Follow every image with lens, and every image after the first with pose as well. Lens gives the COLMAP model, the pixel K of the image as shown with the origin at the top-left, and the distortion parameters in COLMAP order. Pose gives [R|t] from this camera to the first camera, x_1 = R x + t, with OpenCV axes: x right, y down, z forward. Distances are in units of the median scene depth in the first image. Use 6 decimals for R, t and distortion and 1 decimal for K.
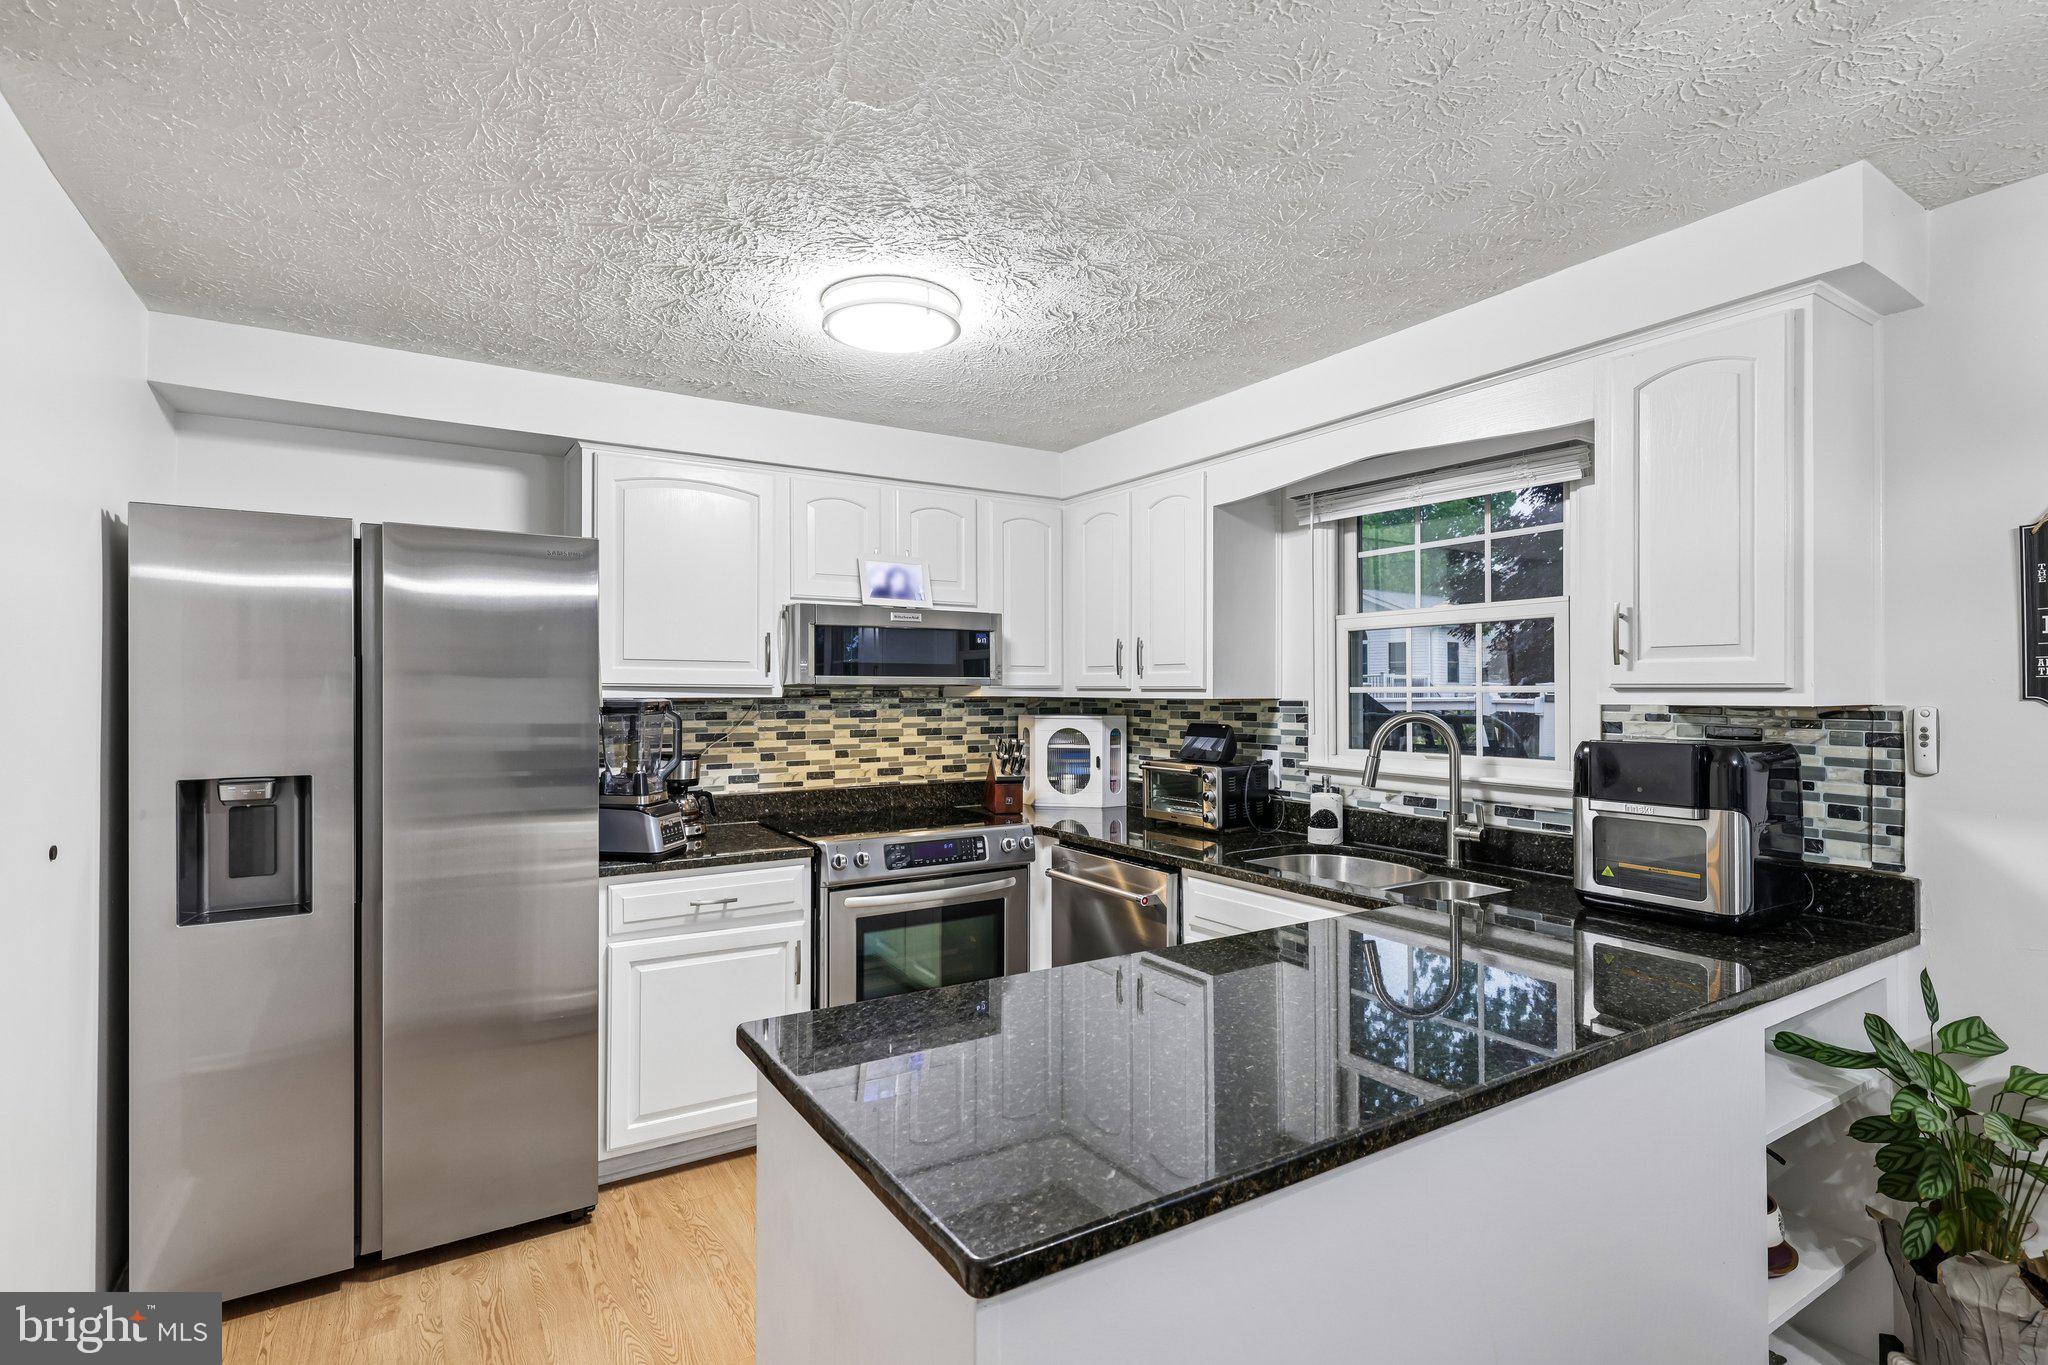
lens RADIAL K [[977.3, 0, 1025.4], [0, 977.3, 690.7], [0, 0, 1]] dist [-0.001505, 0.000400]
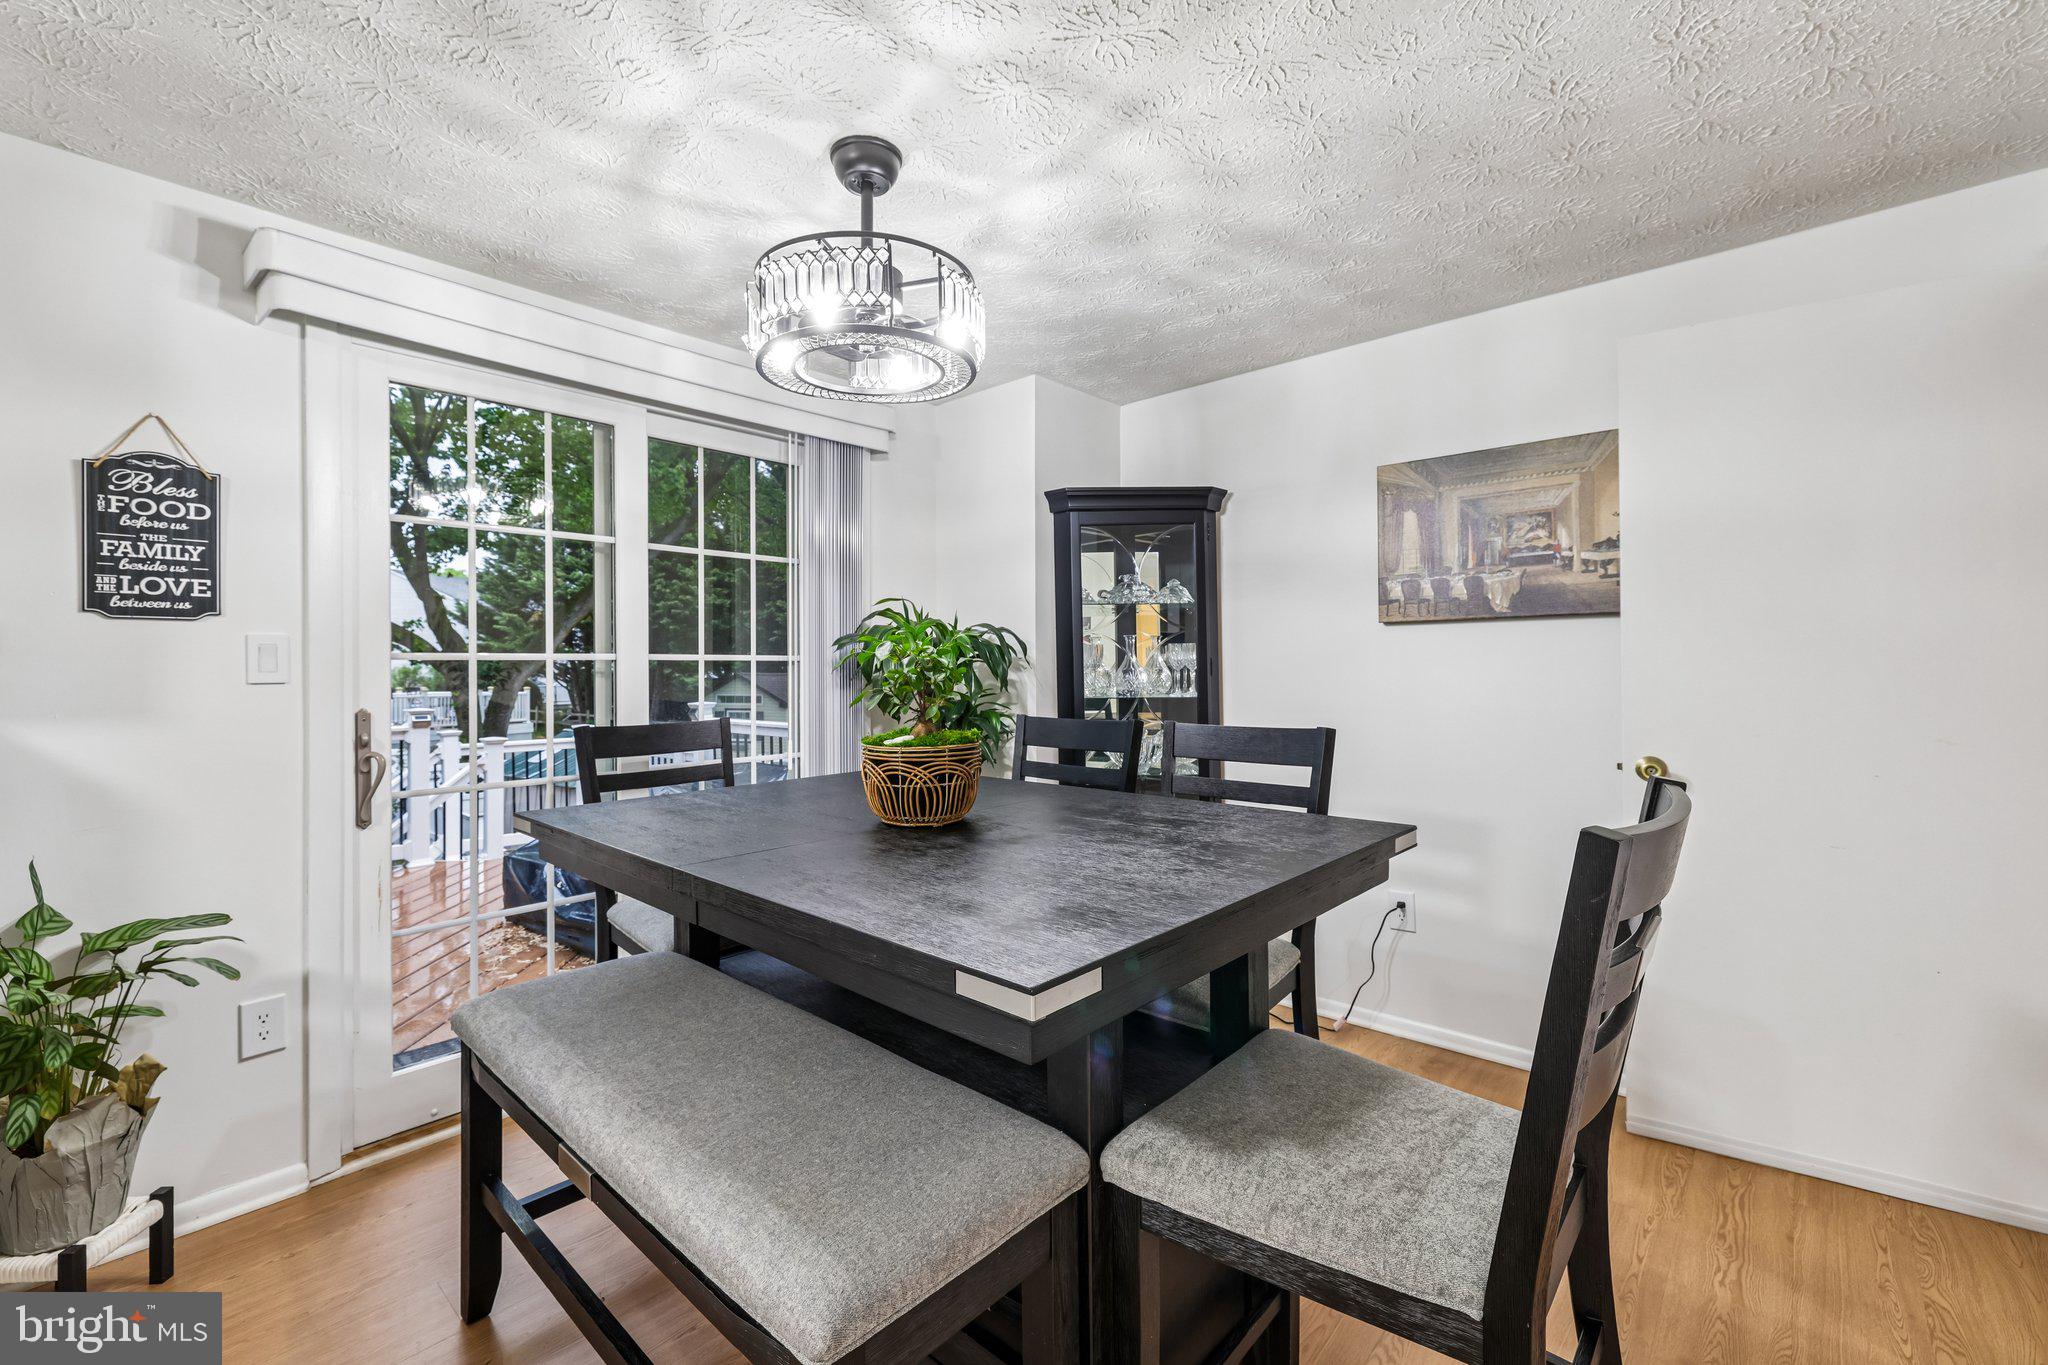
lens RADIAL K [[858.5, 0, 1022.0], [0, 858.5, 669.9], [0, 0, 1]] dist [-0.002154, 0.000256]
pose [[-0.265584, 0.003122, 0.964083, -0.142314], [-0.000946, 0.999993, -0.003499, 0.049293], [-0.964087, -0.001841, -0.265579, 0.130523]]
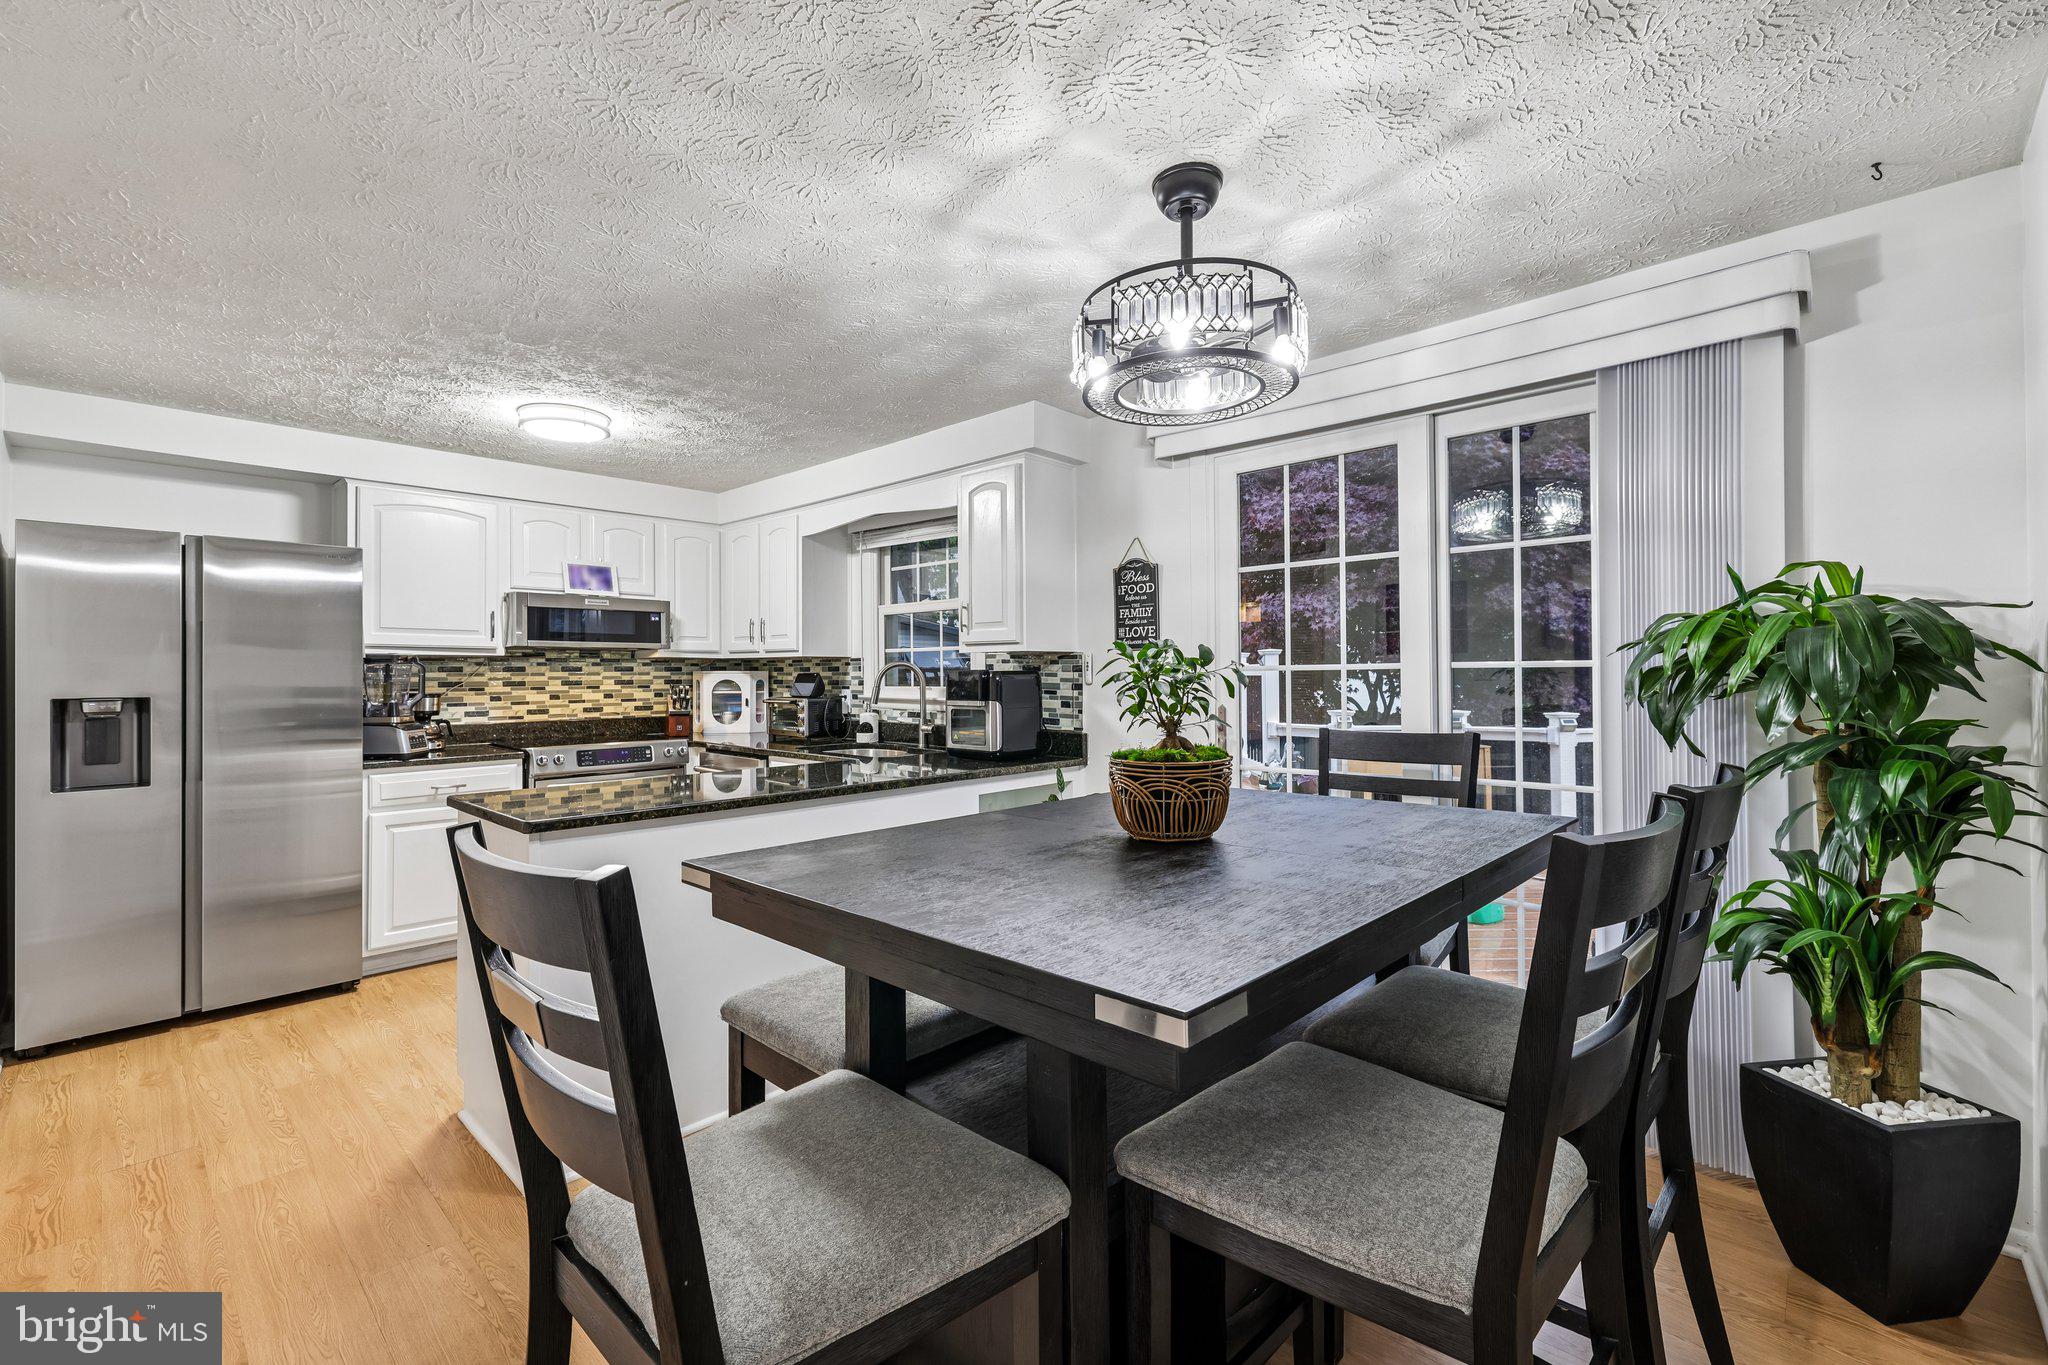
lens RADIAL K [[858.5, 0, 1015.7], [0, 858.5, 669.1], [0, 0, 1]] dist [-0.002154, 0.000256]
pose [[0.968341, -0.002092, 0.249623, 0.198168], [0.002900, 0.999992, -0.002867, 0.038159], [-0.249615, 0.003500, 0.968339, -0.503009]]
